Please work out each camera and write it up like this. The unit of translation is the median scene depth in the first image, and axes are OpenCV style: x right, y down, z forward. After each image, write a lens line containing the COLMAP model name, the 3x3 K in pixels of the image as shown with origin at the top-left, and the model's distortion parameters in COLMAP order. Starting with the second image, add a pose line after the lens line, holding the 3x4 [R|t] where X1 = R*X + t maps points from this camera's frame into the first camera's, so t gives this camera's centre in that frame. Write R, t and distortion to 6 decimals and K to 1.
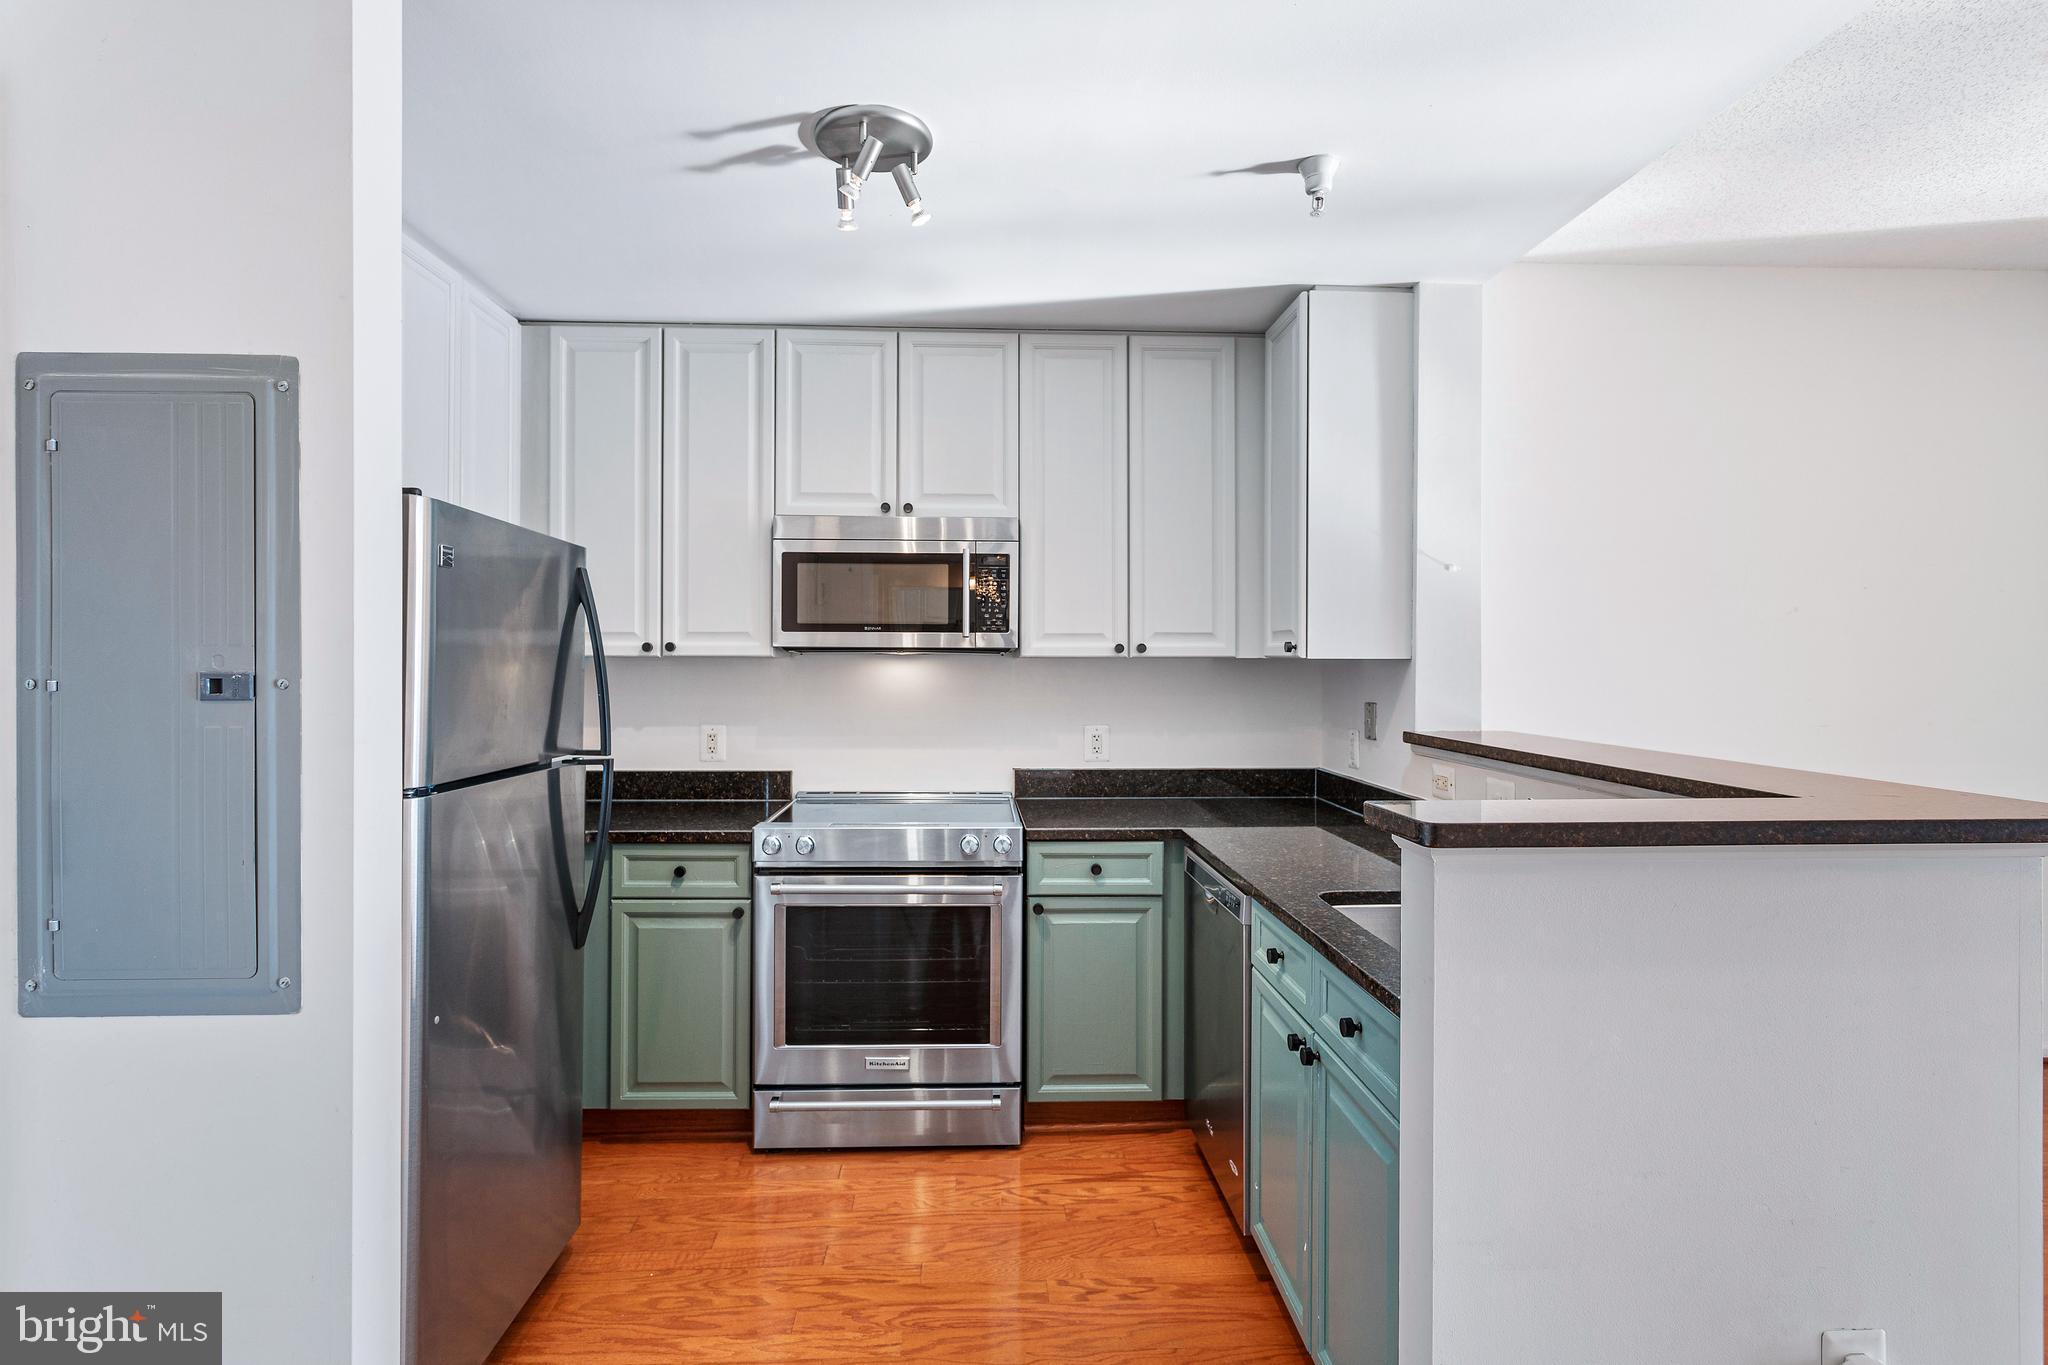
lens RADIAL K [[1013.7, 0, 995.8], [0, 1013.7, 659.5], [0, 0, 1]] dist [-0.002362, -0.000011]
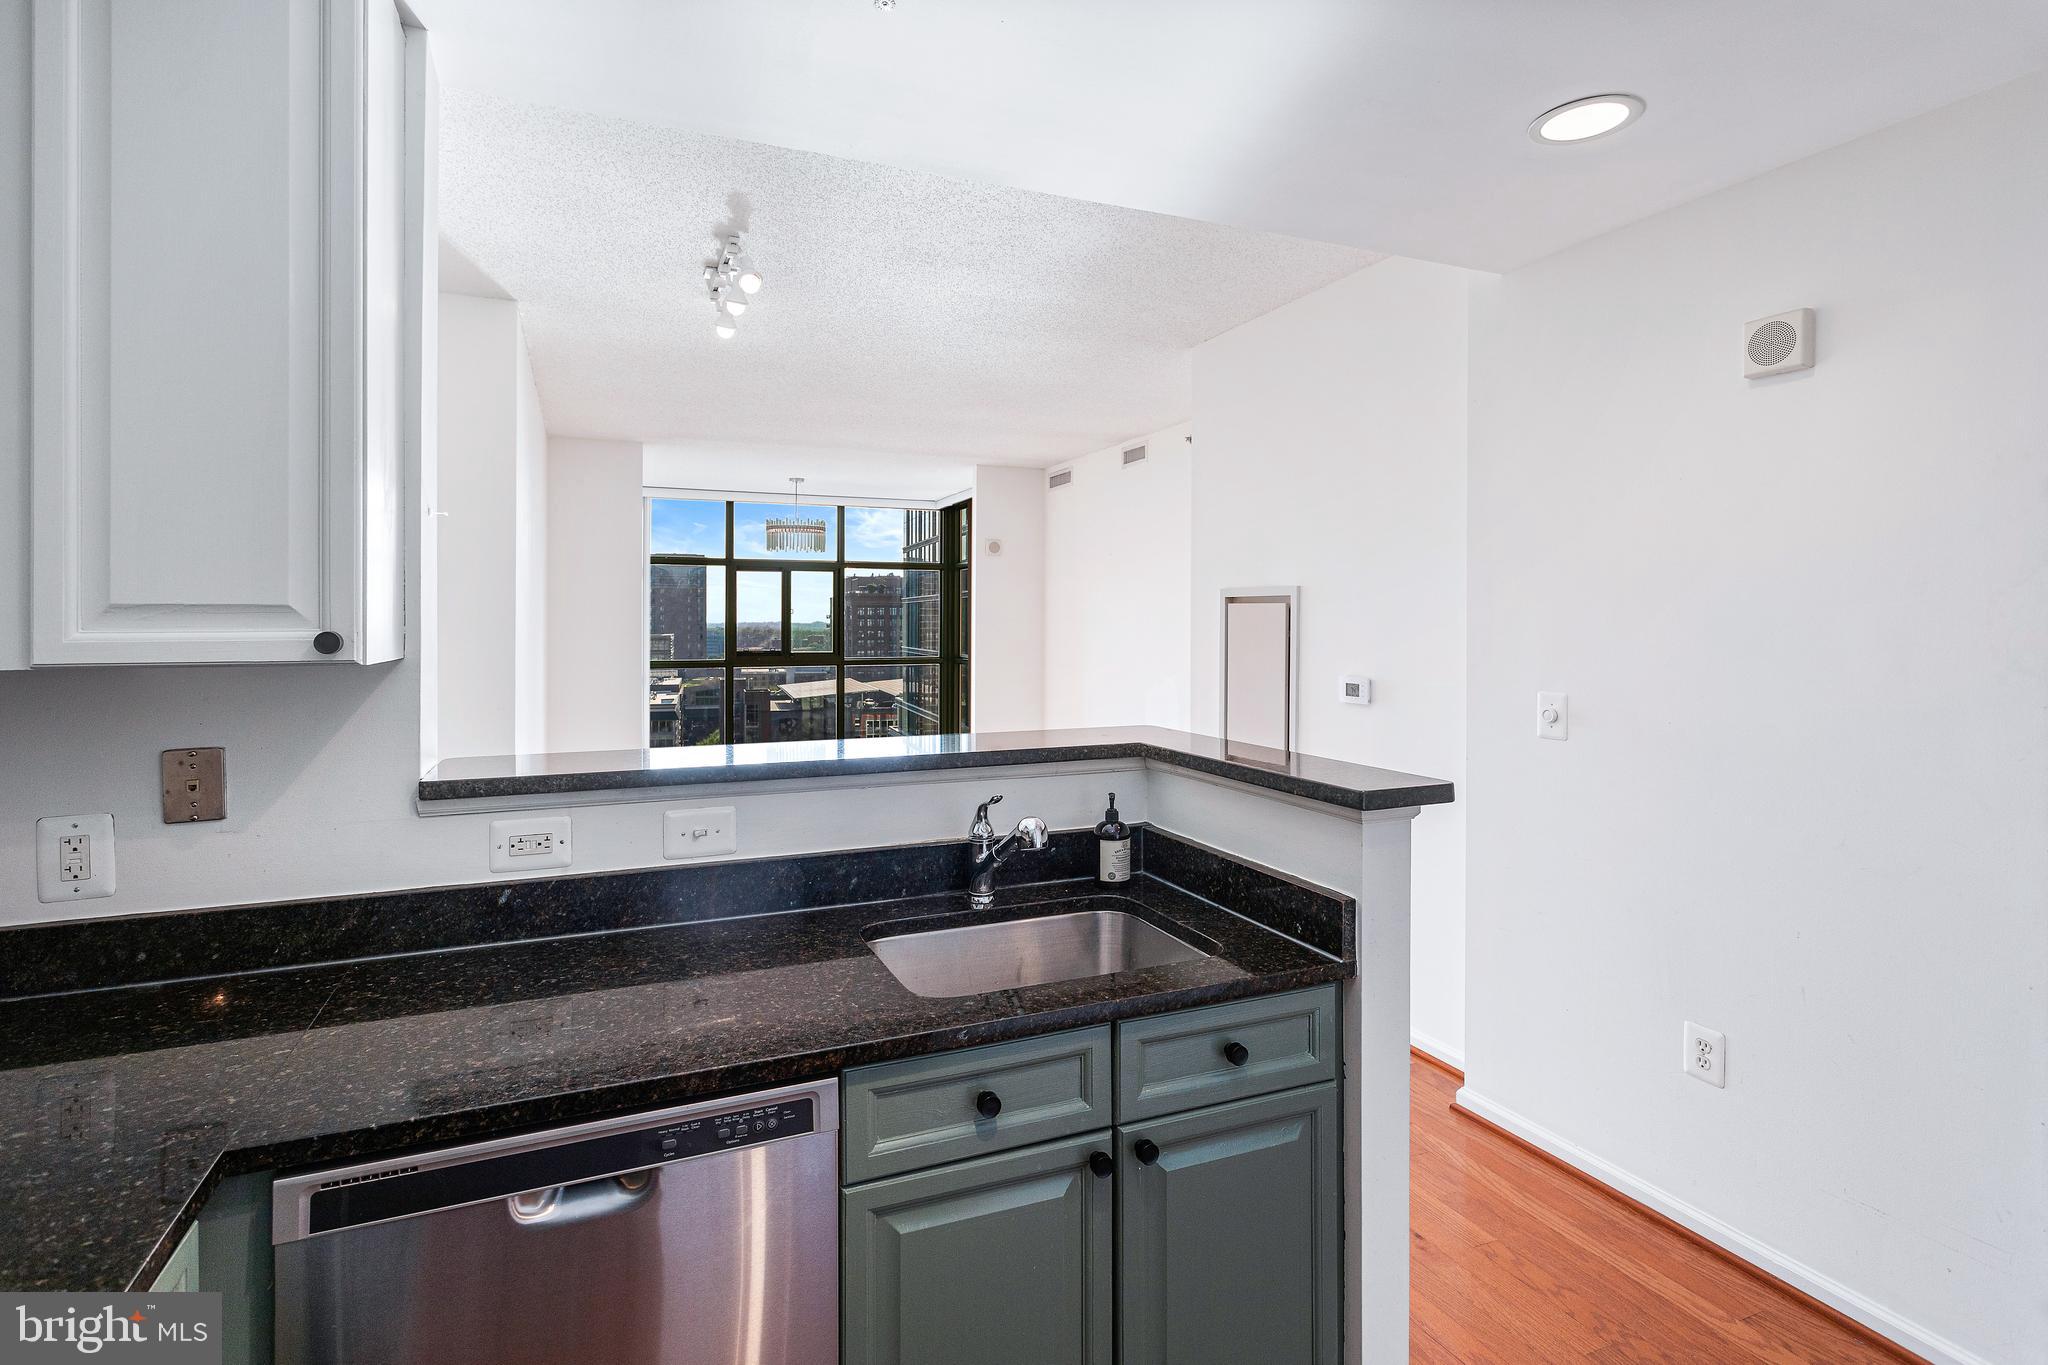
lens RADIAL K [[988.9, 0, 1019.7], [0, 988.9, 621.5], [0, 0, 1]] dist [0.002371, 0.000460]
pose [[-0.360850, -0.002611, 0.932620, -0.229211], [-0.000276, 0.999996, 0.002693, -0.020709], [-0.932624, 0.000714, -0.360849, 0.792542]]
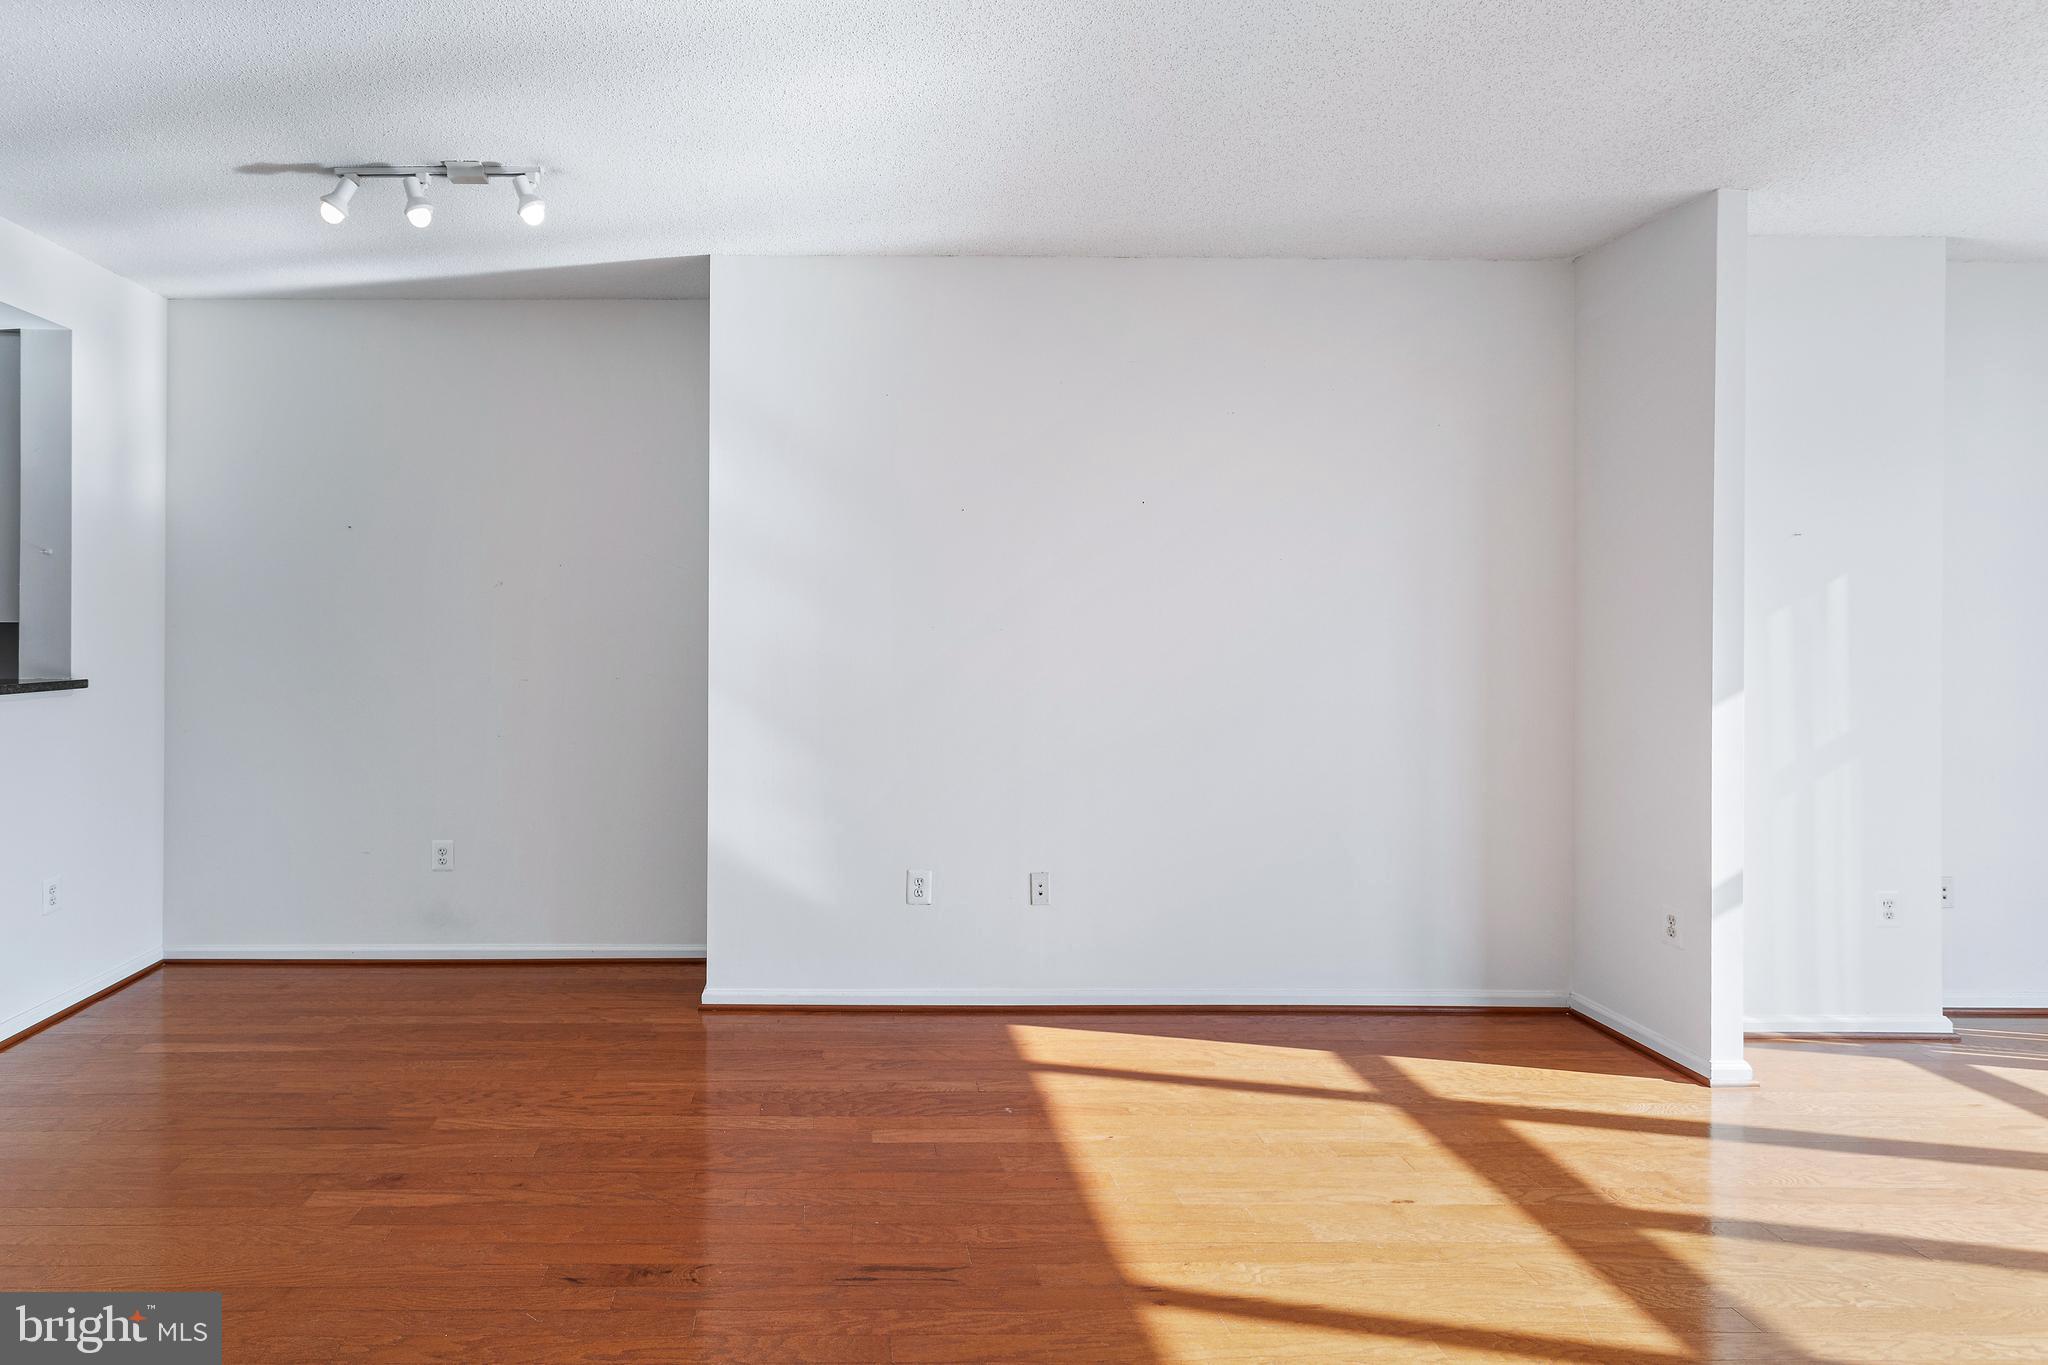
lens RADIAL K [[1038.1, 0, 837.9], [0, 1038.1, 634.6], [0, 0, 1]] dist [-0.002583, 0.000061]
pose [[0.999766, 0.003171, -0.021392, 1.341349], [-0.003127, 0.999993, 0.002092, 0.008679], [0.021399, -0.002025, 0.999769, -0.264100]]
